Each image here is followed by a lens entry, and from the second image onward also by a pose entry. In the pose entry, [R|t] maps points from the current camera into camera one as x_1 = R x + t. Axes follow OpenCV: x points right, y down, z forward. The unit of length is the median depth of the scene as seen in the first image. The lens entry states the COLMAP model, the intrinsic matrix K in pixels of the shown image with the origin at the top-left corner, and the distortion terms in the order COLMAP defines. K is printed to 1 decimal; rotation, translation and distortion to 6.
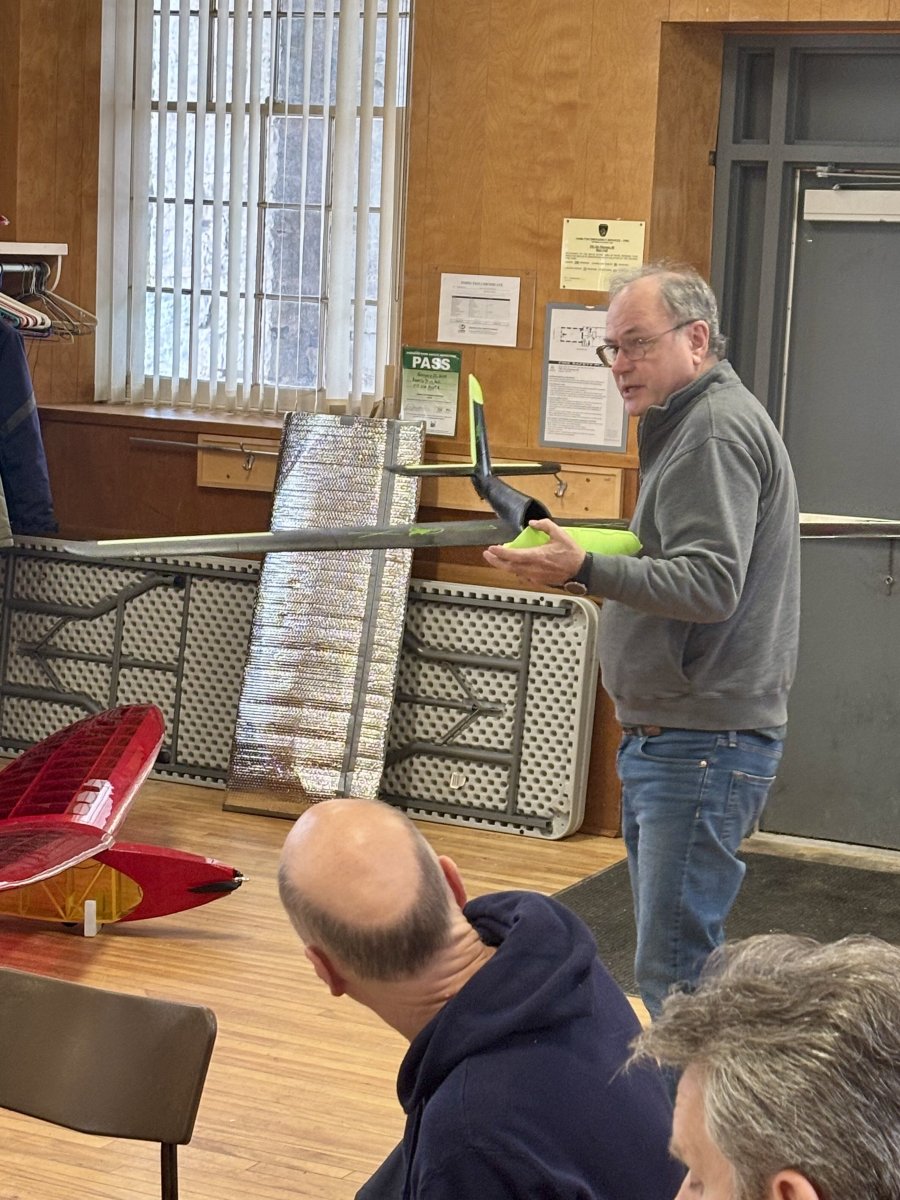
lens RADIAL K [[2868.6, 0, 428.2], [0, 2868.6, 620.0], [0, 0, 1]] dist [0.186532, 0.000000]
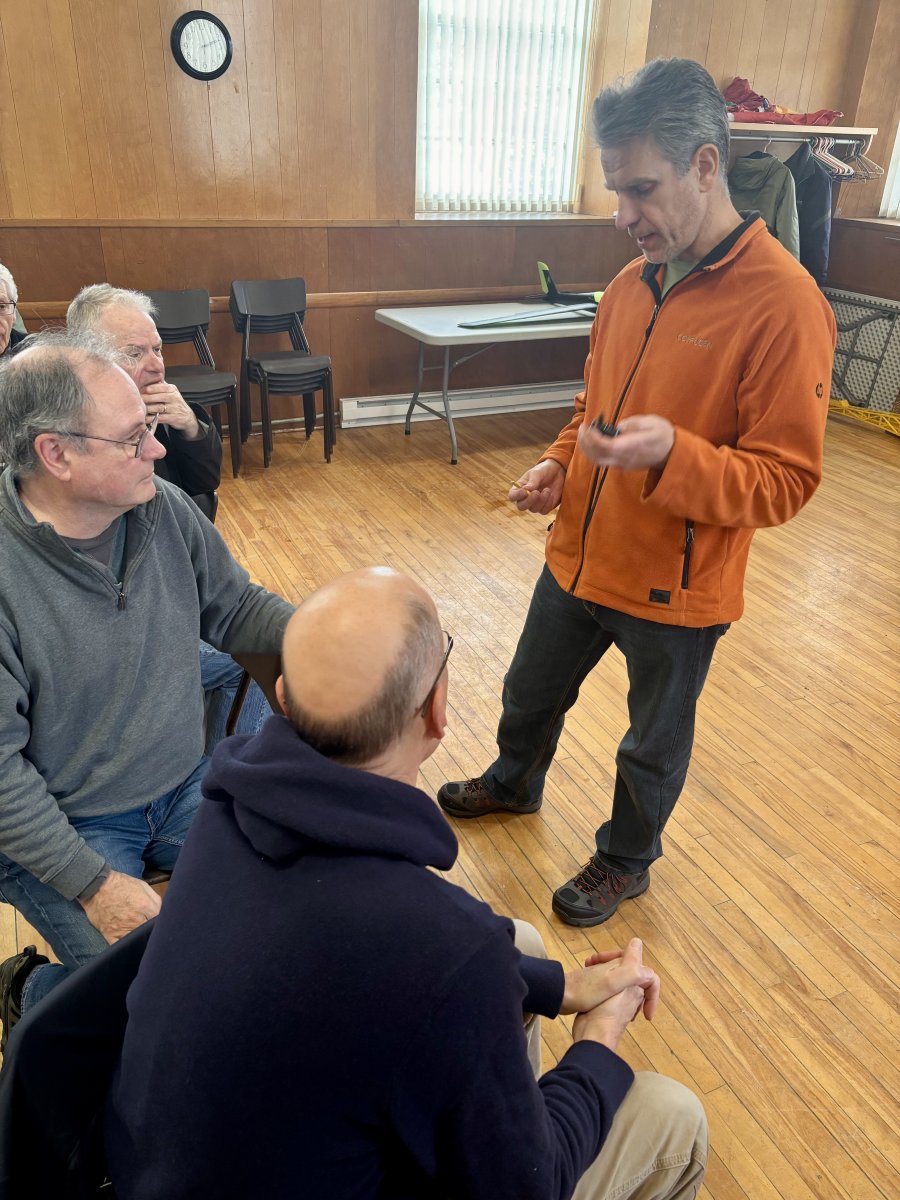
lens RADIAL K [[915.1, 0, 429.0], [0, 915.1, 615.4], [0, 0, 1]] dist [0.034129, -0.038924]
pose [[0.791863, 0.269514, -0.548010, 0.063518], [-0.078961, 0.935002, 0.345741, -0.015062], [0.605573, -0.230508, 0.761674, 0.276260]]
